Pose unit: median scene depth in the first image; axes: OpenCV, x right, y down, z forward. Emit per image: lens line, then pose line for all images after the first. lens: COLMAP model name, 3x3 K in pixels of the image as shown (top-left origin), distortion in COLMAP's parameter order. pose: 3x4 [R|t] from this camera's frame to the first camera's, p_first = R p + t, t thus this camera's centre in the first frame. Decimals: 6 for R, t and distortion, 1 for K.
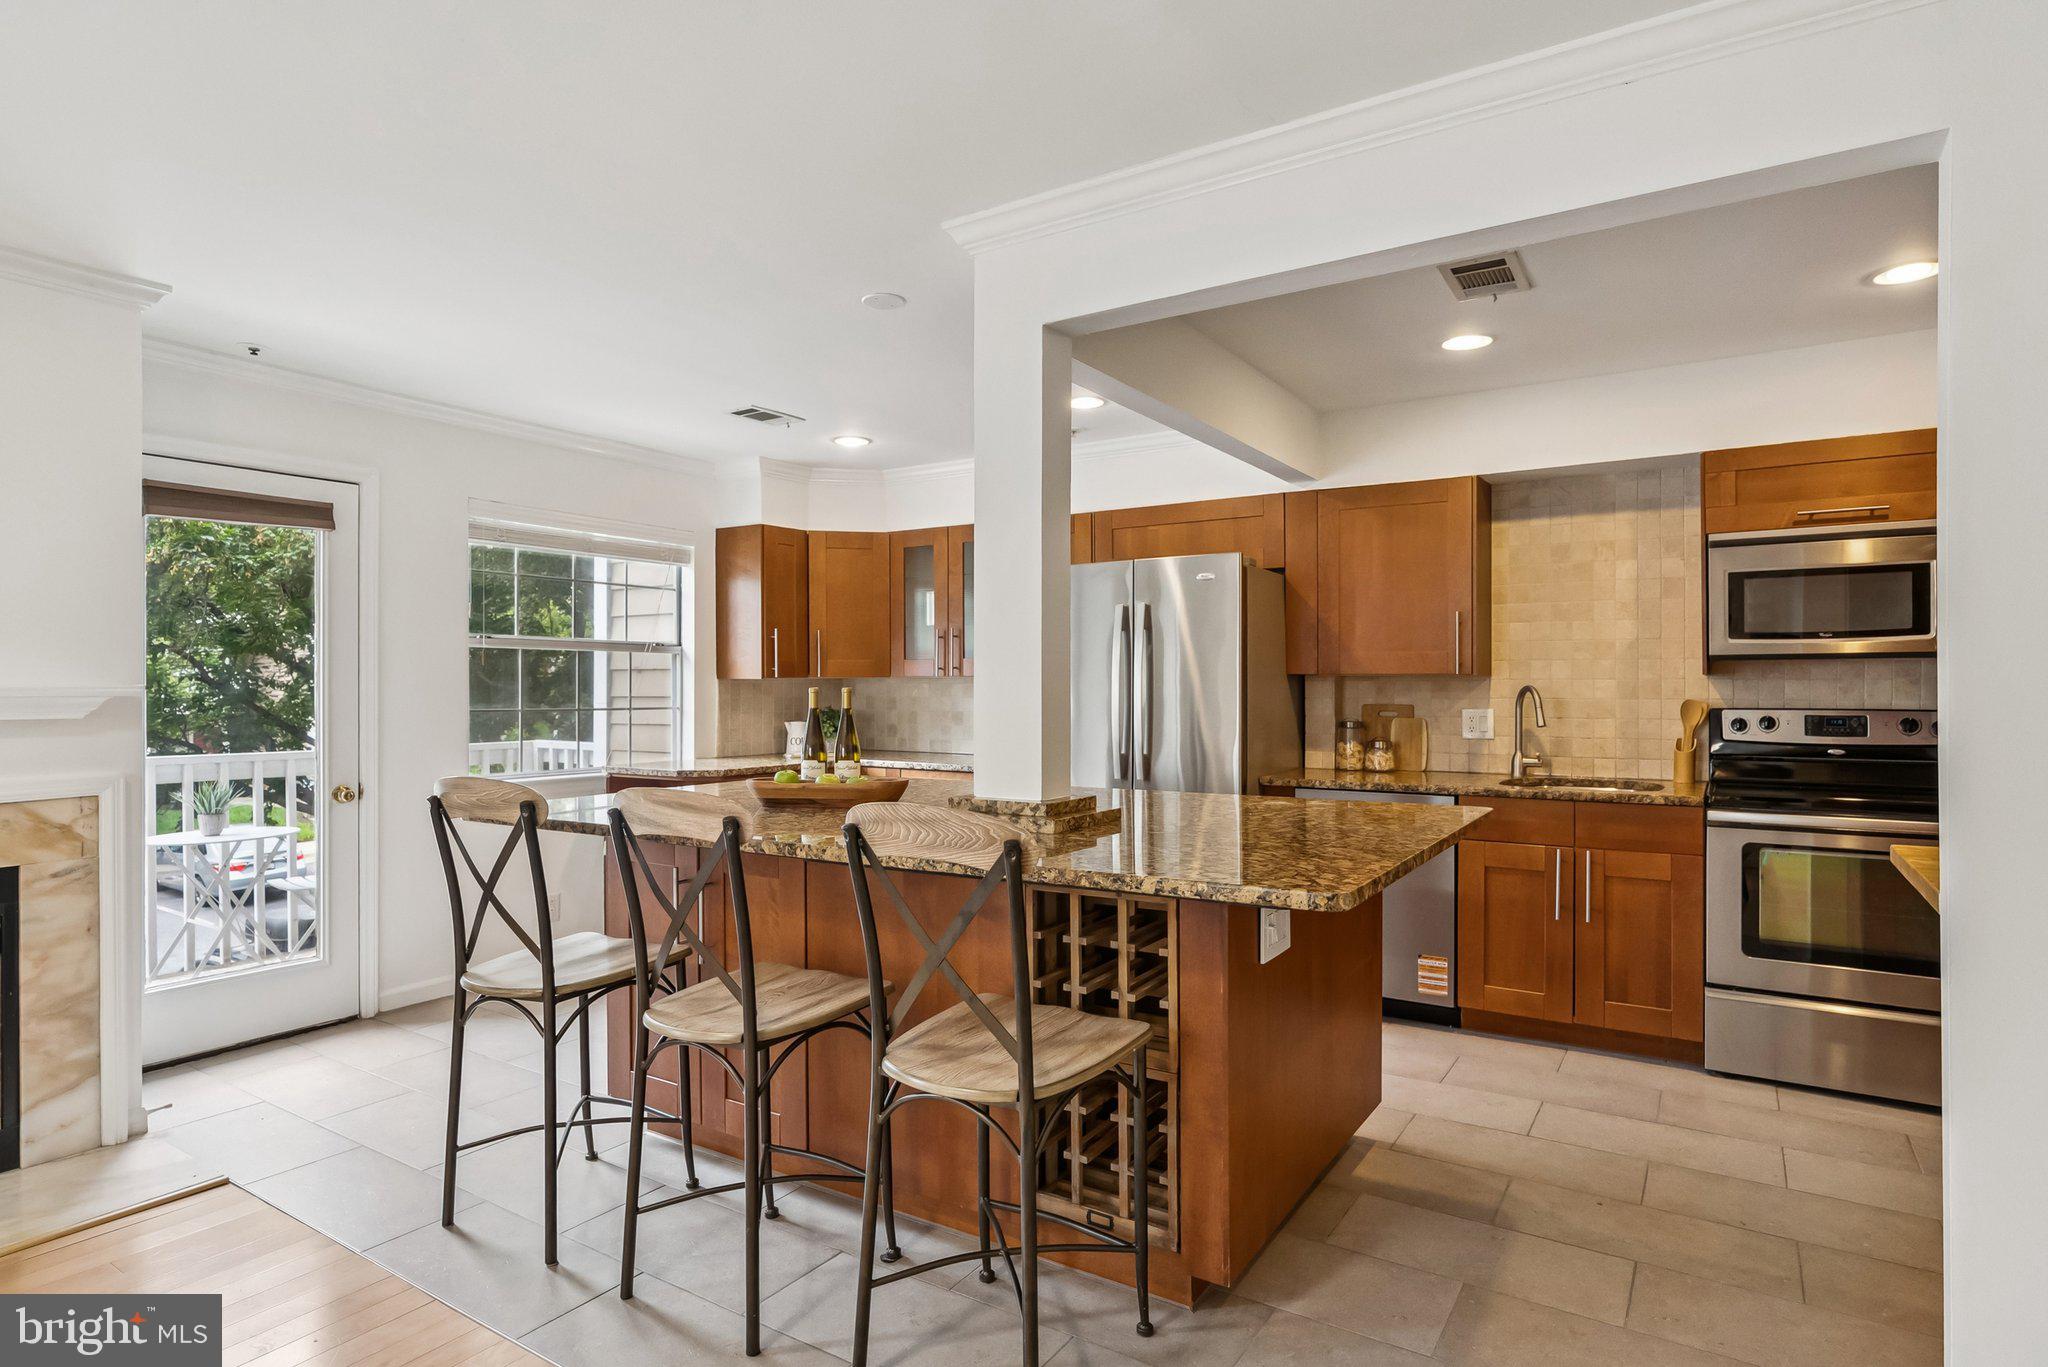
lens RADIAL K [[1094.1, 0, 1023.8], [0, 1094.1, 688.6], [0, 0, 1]] dist [-0.010636, 0.001526]
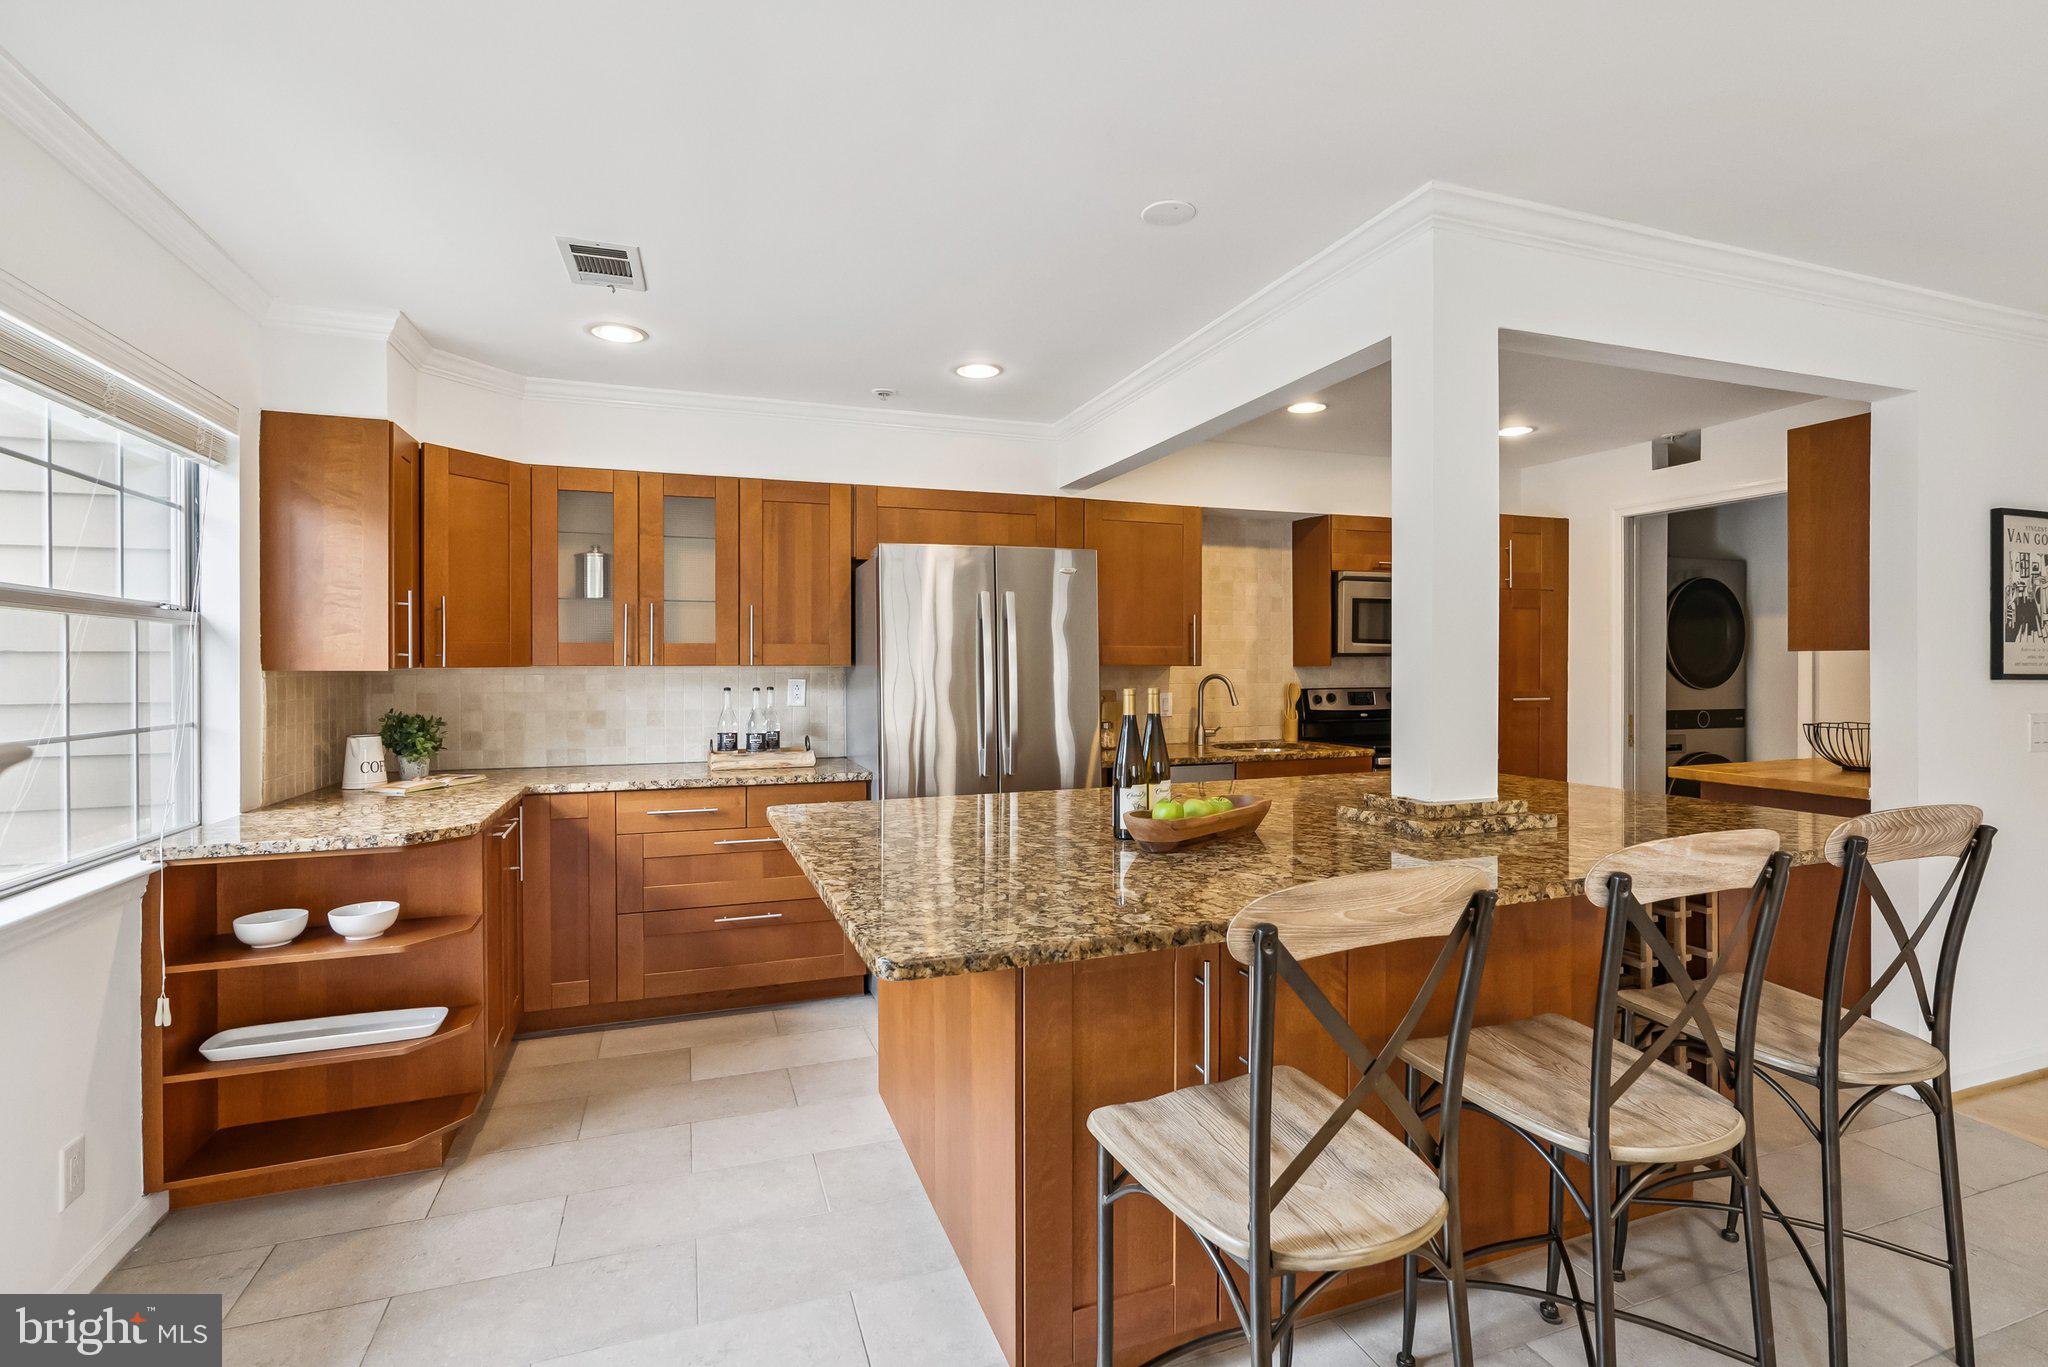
lens RADIAL K [[957.3, 0, 1024.3], [0, 957.3, 659.8], [0, 0, 1]] dist [-0.003361, 0.000522]
pose [[0.600913, 0.003048, 0.799309, -0.599834], [0.003717, 0.999971, -0.006607, -0.013300], [-0.799306, 0.006942, 0.600884, 0.511248]]
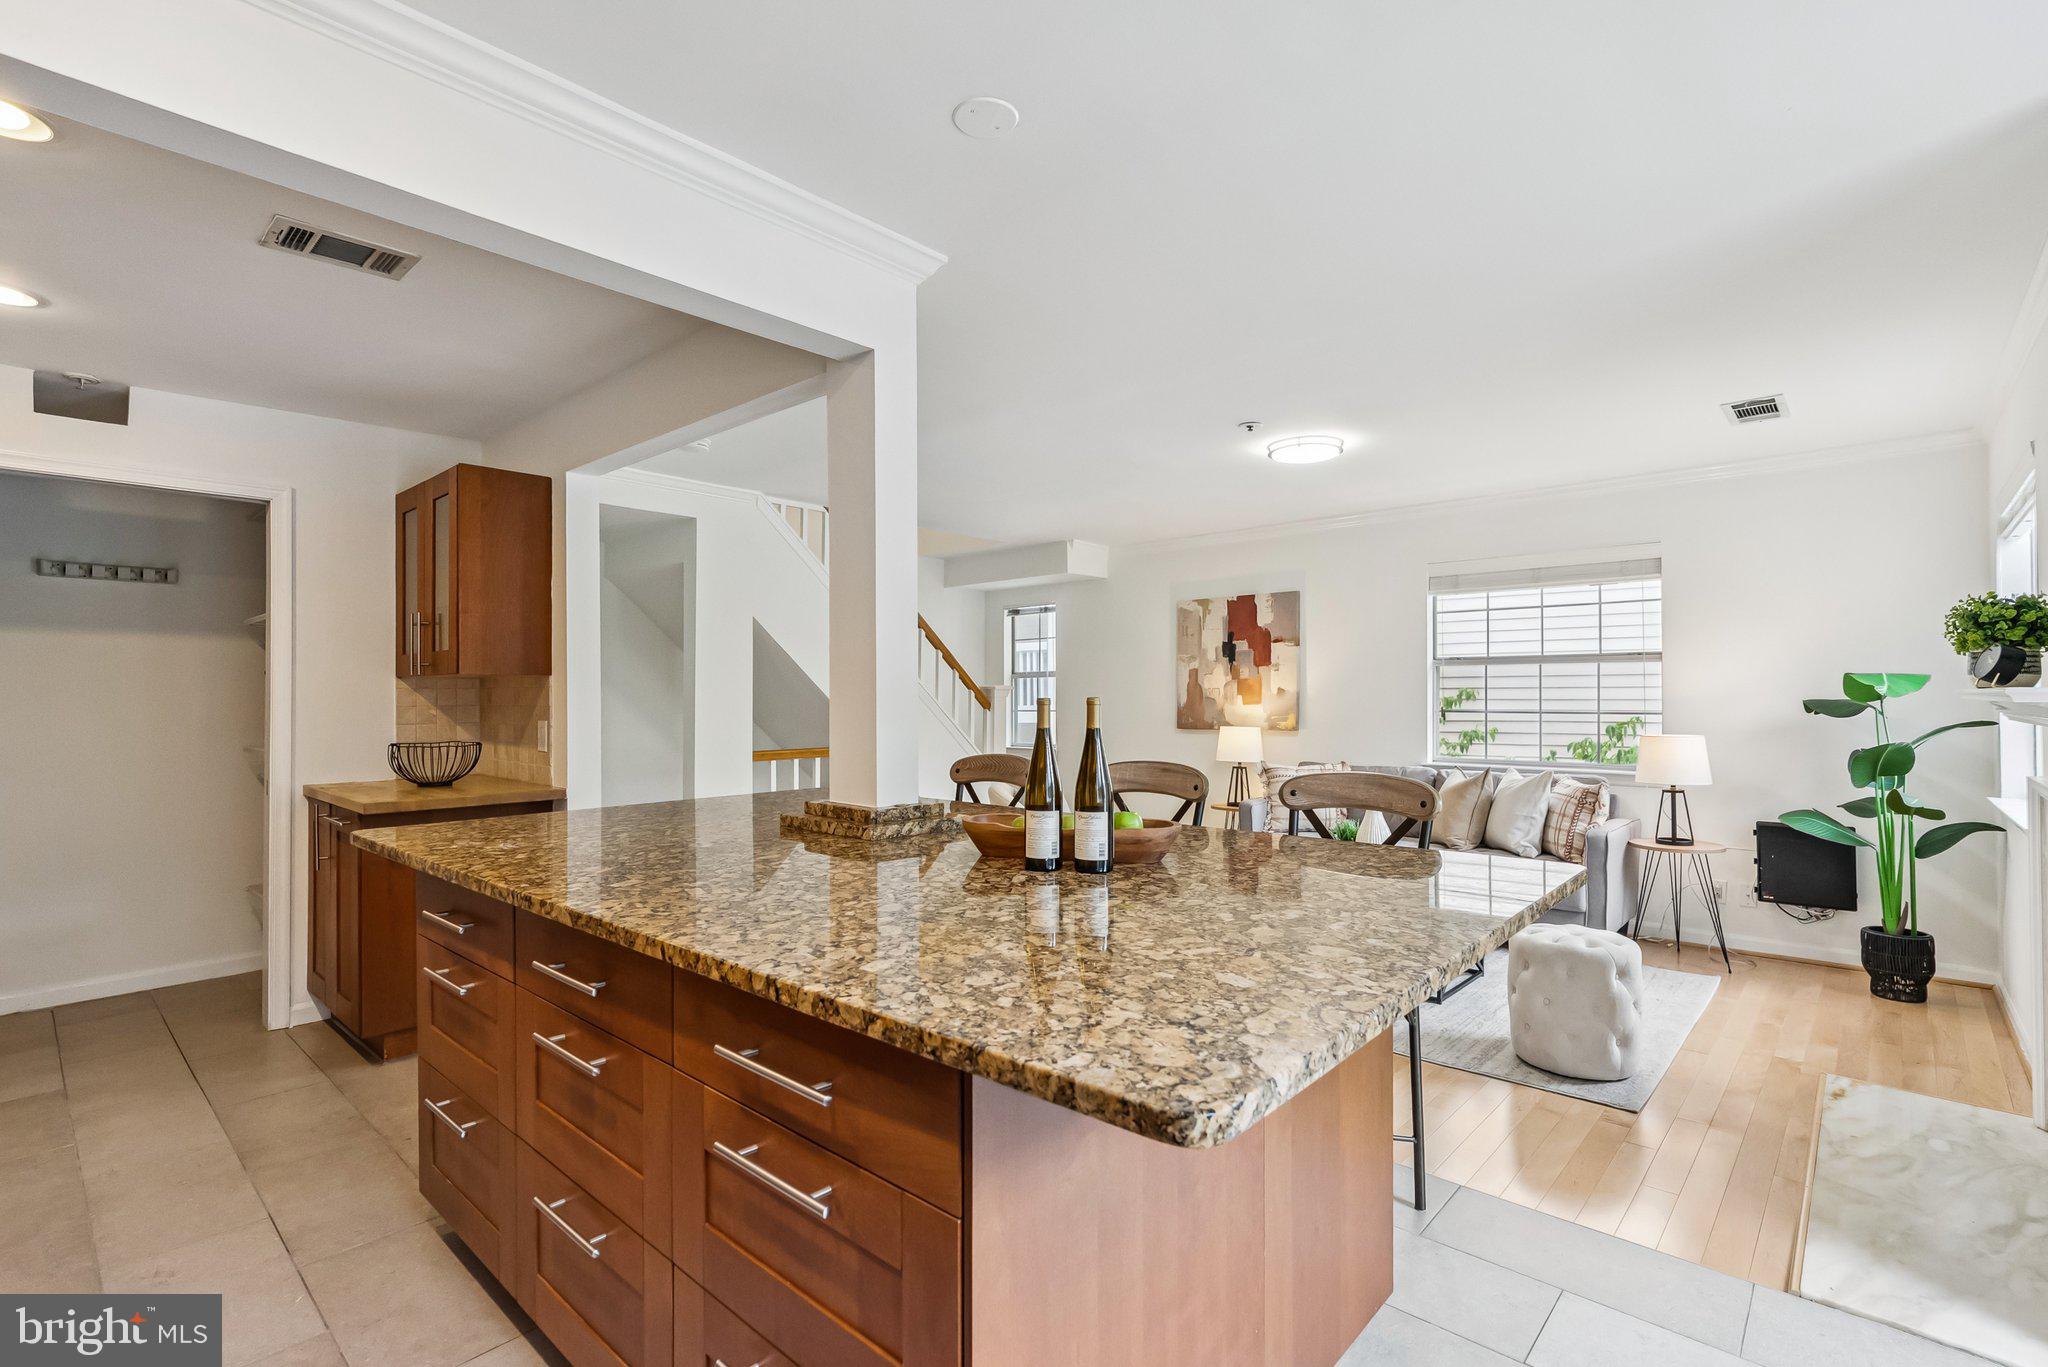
lens RADIAL K [[942.5, 0, 1020.7], [0, 942.5, 684.5], [0, 0, 1]] dist [-0.007548, 0.004601]
pose [[-0.986950, 0.008844, 0.160783, -0.188369], [0.007394, 0.999926, -0.009615, -0.003454], [-0.160857, -0.008301, -0.986943, 1.219392]]
